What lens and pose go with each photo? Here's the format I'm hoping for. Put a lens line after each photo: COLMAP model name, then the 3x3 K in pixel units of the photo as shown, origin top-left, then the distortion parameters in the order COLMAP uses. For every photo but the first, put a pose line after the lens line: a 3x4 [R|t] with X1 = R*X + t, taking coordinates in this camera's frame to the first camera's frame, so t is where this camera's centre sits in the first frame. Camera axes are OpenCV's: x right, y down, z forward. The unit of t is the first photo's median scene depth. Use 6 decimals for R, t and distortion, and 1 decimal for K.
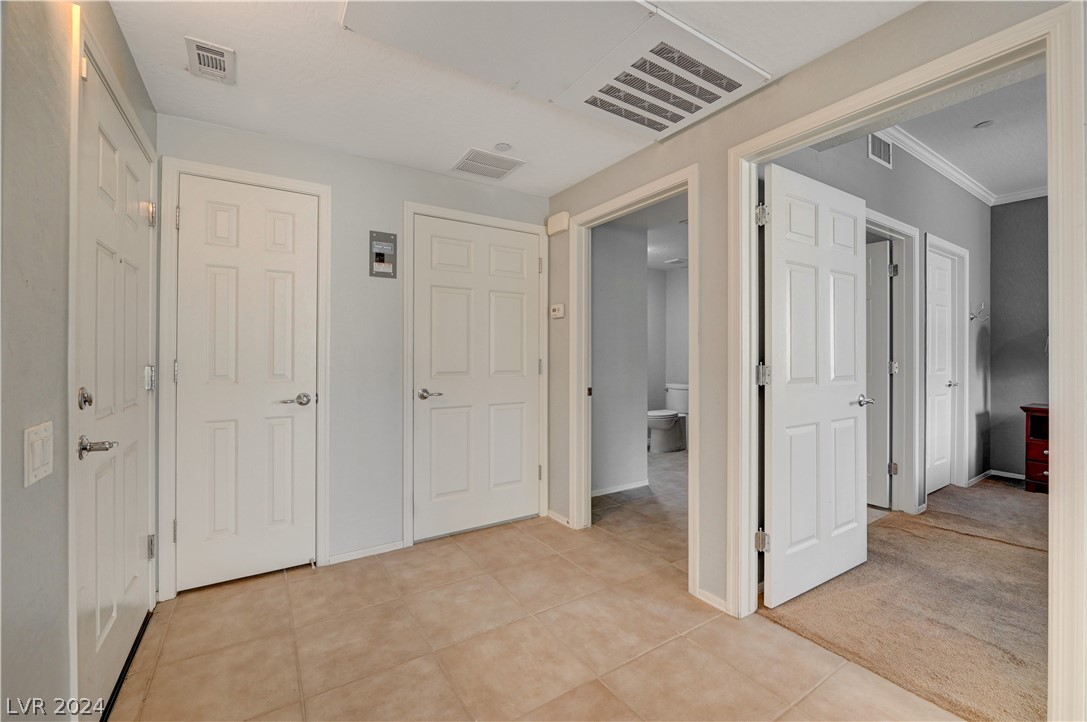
lens RADIAL K [[443.9, 0, 540.4], [0, 443.9, 351.9], [0, 0, 1]] dist [-0.010053, -0.000206]
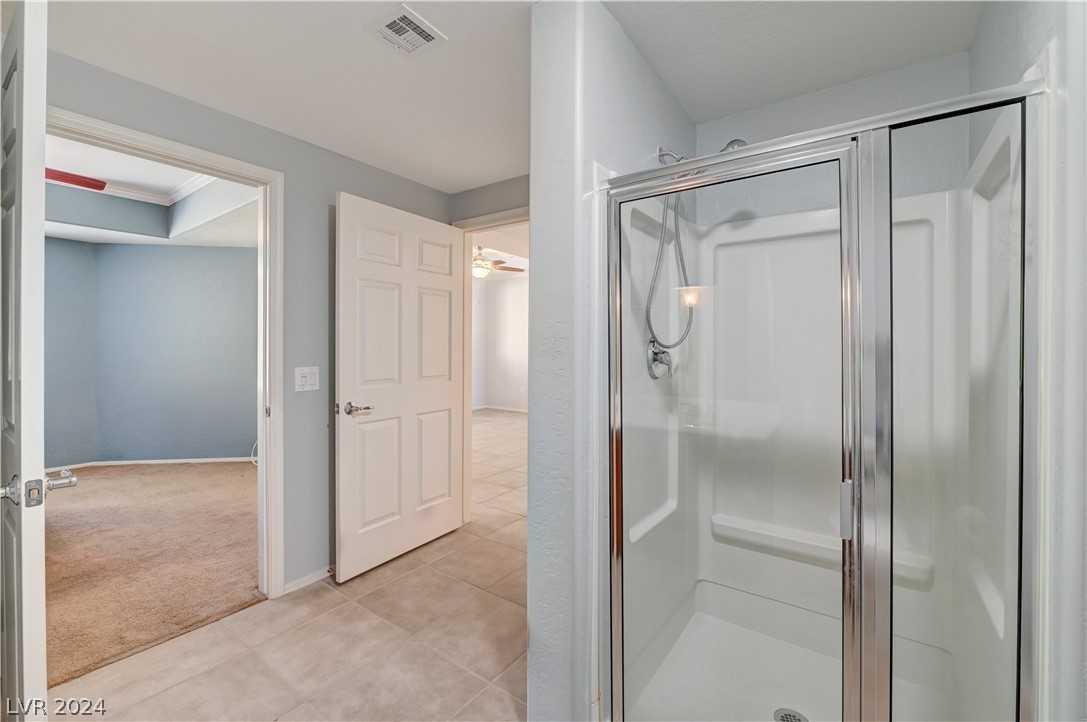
lens RADIAL K [[455.8, 0, 539.3], [0, 455.8, 349.6], [0, 0, 1]] dist [-0.002714, -0.000421]
pose [[-0.931932, -0.005345, -0.362595, 0.533844], [-0.005750, 0.999983, 0.000039, -0.018600], [0.362588, 0.002122, -0.931947, 1.964508]]
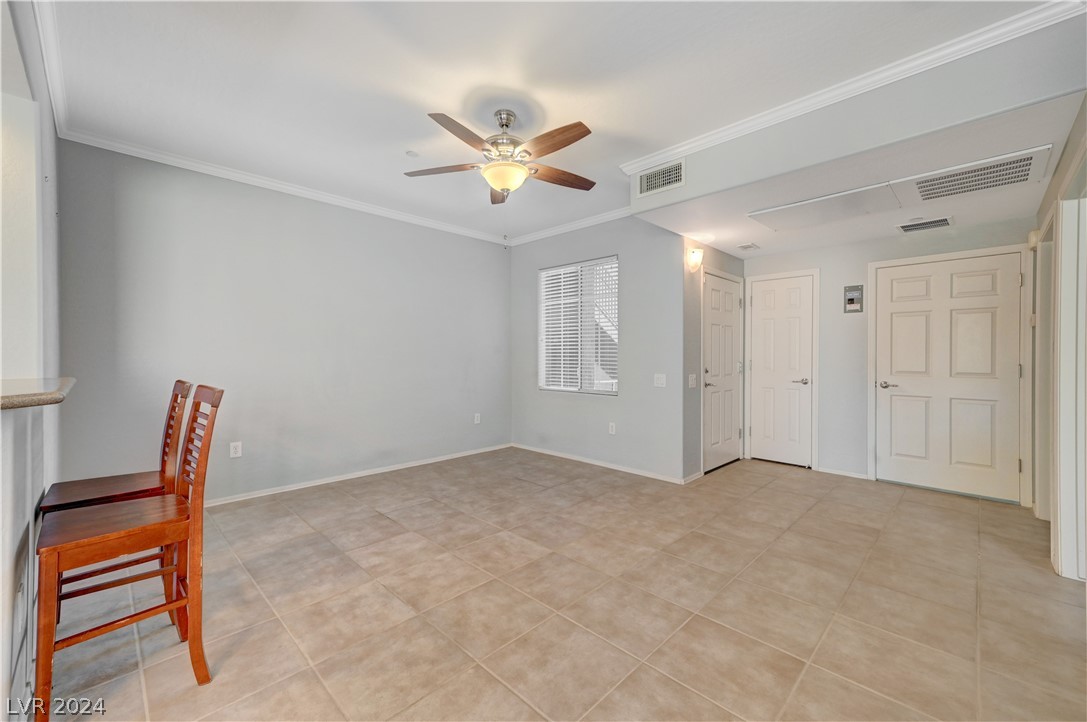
lens RADIAL K [[435.1, 0, 543.7], [0, 435.1, 356.0], [0, 0, 1]] dist [0.018320, 0.000122]
pose [[0.219432, 0.001050, -0.975627, 0.958314], [0.002398, 0.999996, 0.001616, -0.010013], [0.975625, -0.002694, 0.219429, -0.478610]]
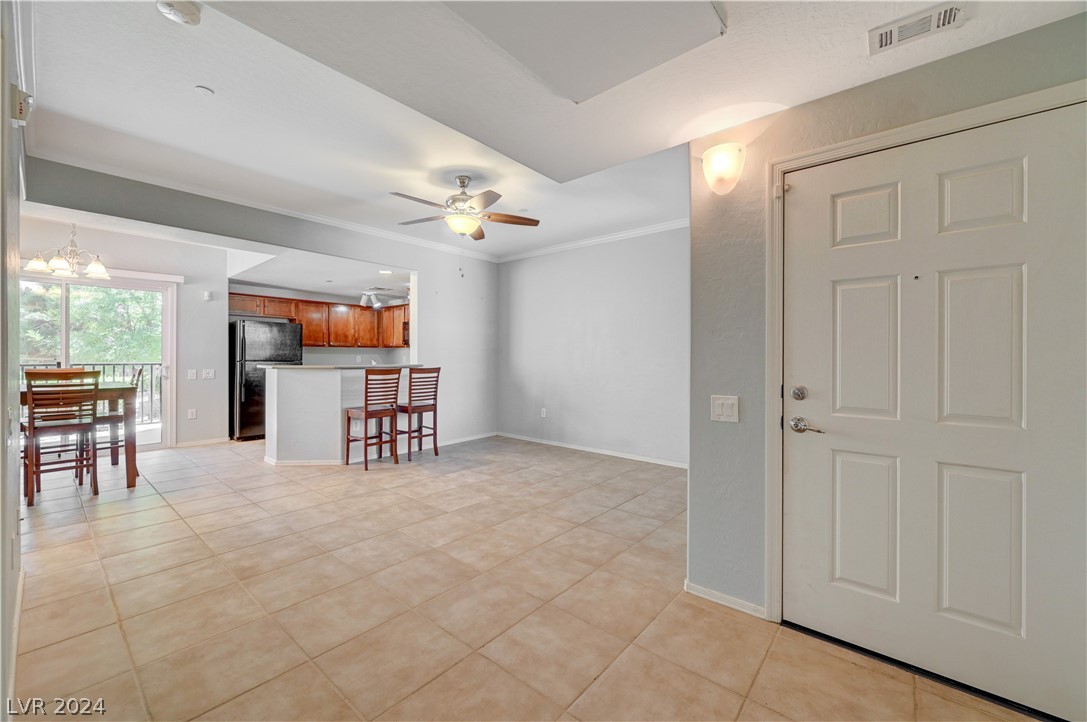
lens RADIAL K [[432.0, 0, 545.0], [0, 432.0, 354.8], [0, 0, 1]] dist [-0.000170, 0.000133]
pose [[-0.955018, -0.006142, -0.296485, 0.118305], [-0.003984, 0.999961, -0.007883, -0.005154], [0.296522, -0.006347, -0.955005, 0.992404]]
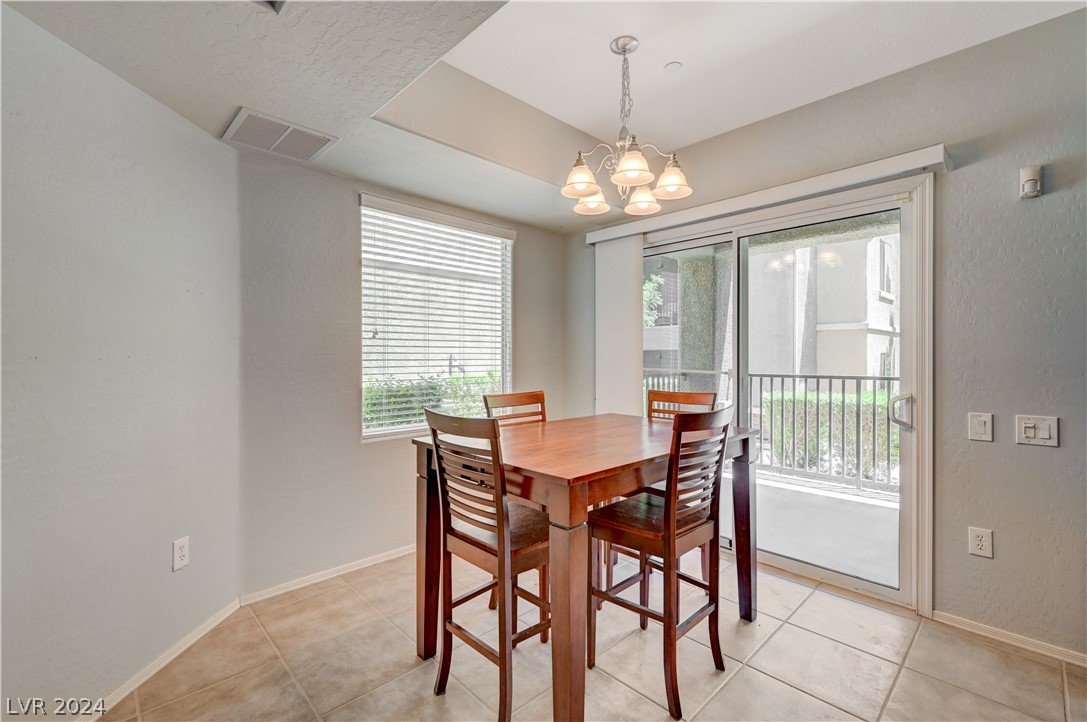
lens RADIAL K [[475.4, 0, 543.5], [0, 475.4, 361.0], [0, 0, 1]] dist [-0.000237, 0.000095]
pose [[-0.199620, -0.011489, 0.979806, 0.505166], [-0.003835, 0.999933, 0.010944, -0.033023], [-0.979866, -0.001573, -0.199651, -0.655980]]
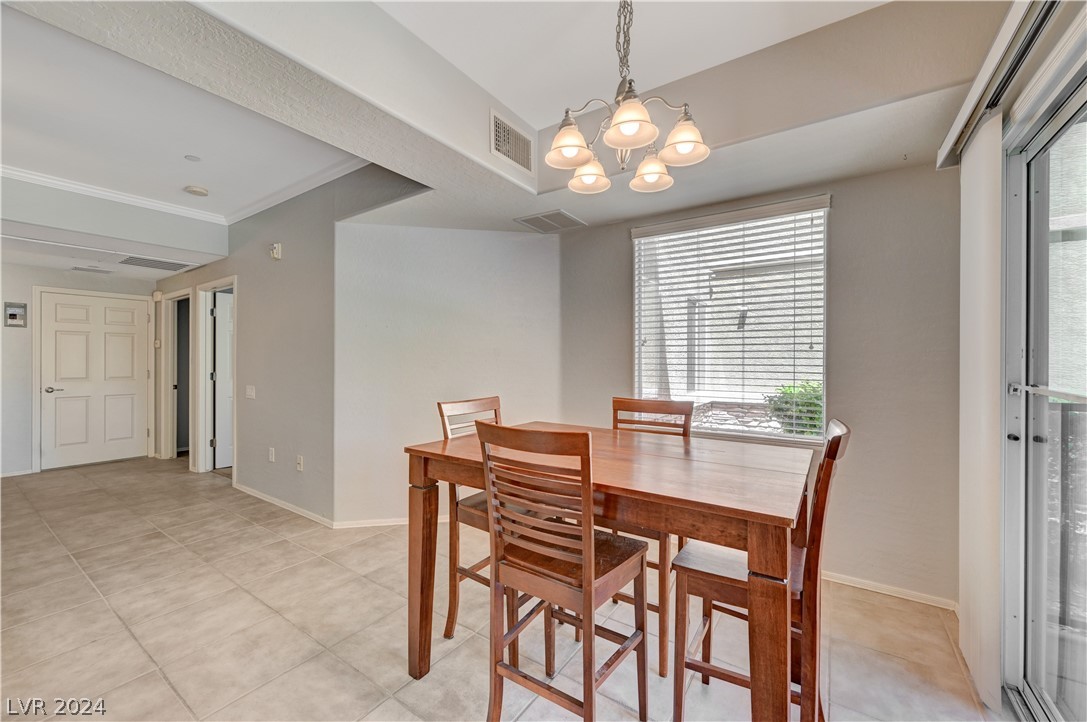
lens RADIAL K [[427.9, 0, 543.5], [0, 427.9, 361.0], [0, 0, 1]] dist [0.000379, 0.000087]
pose [[0.920069, -0.000766, 0.391755, 0.926235], [-0.000755, 0.999993, 0.003730, -0.033985], [-0.391755, -0.003728, 0.920062, -1.435564]]
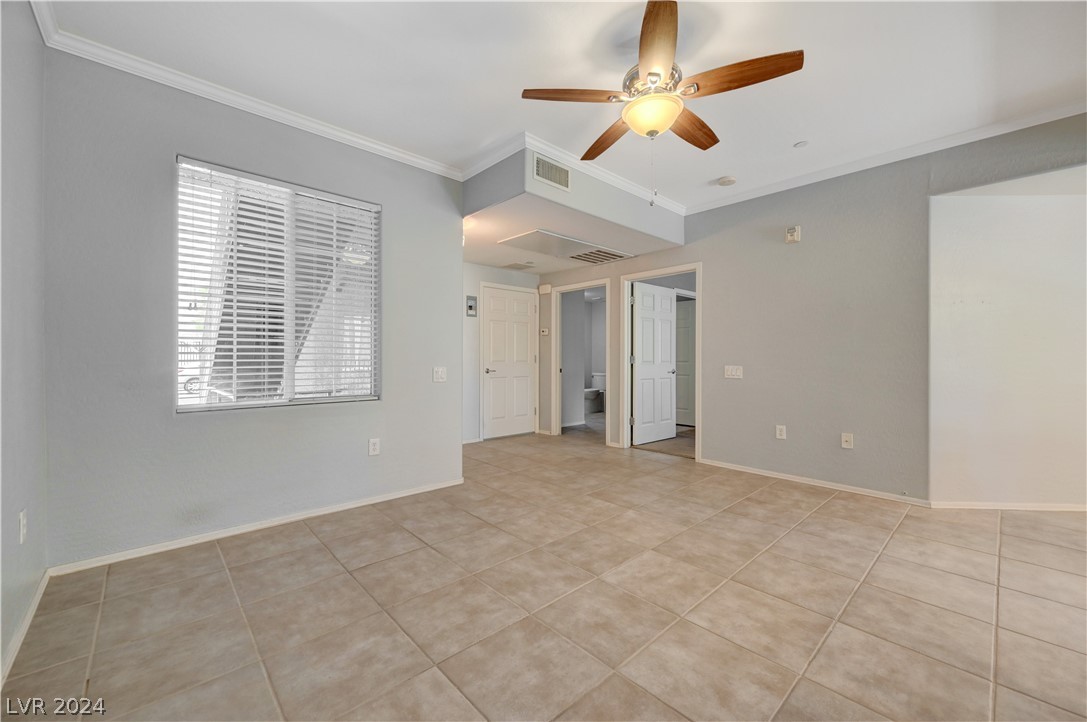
lens RADIAL K [[430.3, 0, 542.9], [0, 430.3, 352.8], [0, 0, 1]] dist [-0.001562, -0.000185]
pose [[0.984130, 0.003971, 0.177404, -0.367702], [-0.002511, 0.999961, -0.008452, 0.024699], [-0.177431, 0.007873, 0.984102, -1.091217]]
